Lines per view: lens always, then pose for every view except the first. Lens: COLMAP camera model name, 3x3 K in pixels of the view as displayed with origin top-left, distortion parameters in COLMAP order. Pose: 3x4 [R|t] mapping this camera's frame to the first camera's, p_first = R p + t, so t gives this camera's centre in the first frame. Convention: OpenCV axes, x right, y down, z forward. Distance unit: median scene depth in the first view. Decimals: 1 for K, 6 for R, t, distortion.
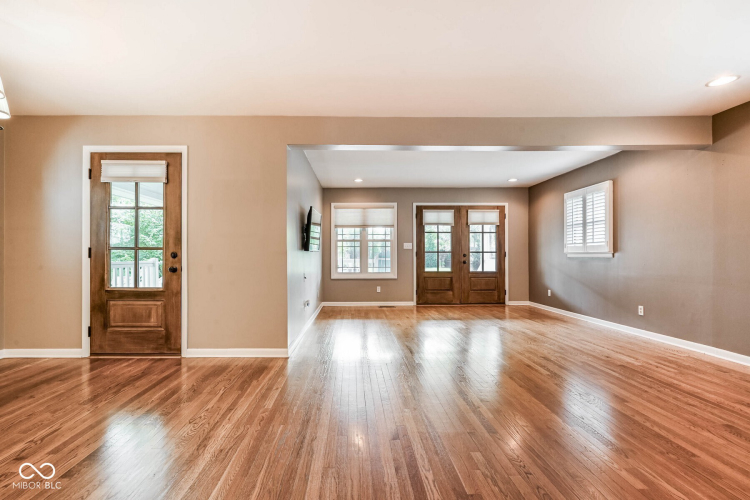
lens RADIAL K [[343.3, 0, 352.5], [0, 343.3, 250.3], [0, 0, 1]] dist [0.000425, 0.000115]
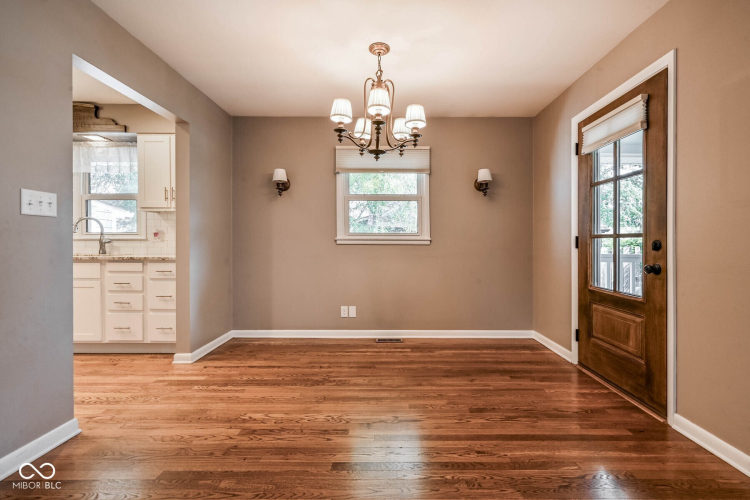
lens RADIAL K [[341.1, 0, 384.6], [0, 341.1, 243.4], [0, 0, 1]] dist [0.000747, 0.000208]
pose [[0.002155, -0.000474, -0.999998, 0.036199], [0.011335, 0.999936, -0.000450, 0.002715], [0.999933, -0.011334, 0.002160, 0.257315]]
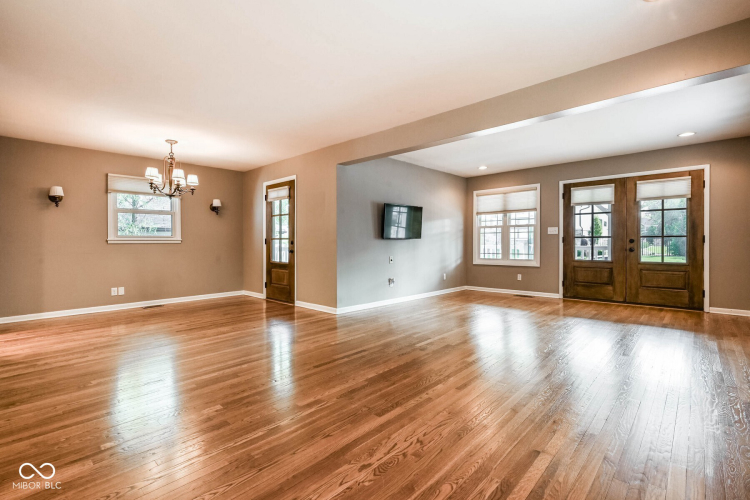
lens RADIAL K [[342.3, 0, 373.7], [0, 342.3, 234.7], [0, 0, 1]] dist [0.000175, 0.000073]
pose [[0.729592, -0.019153, -0.683614, 0.433630], [0.015465, 0.999814, -0.011507, 0.000639], [0.683708, -0.002177, 0.729753, 0.035957]]
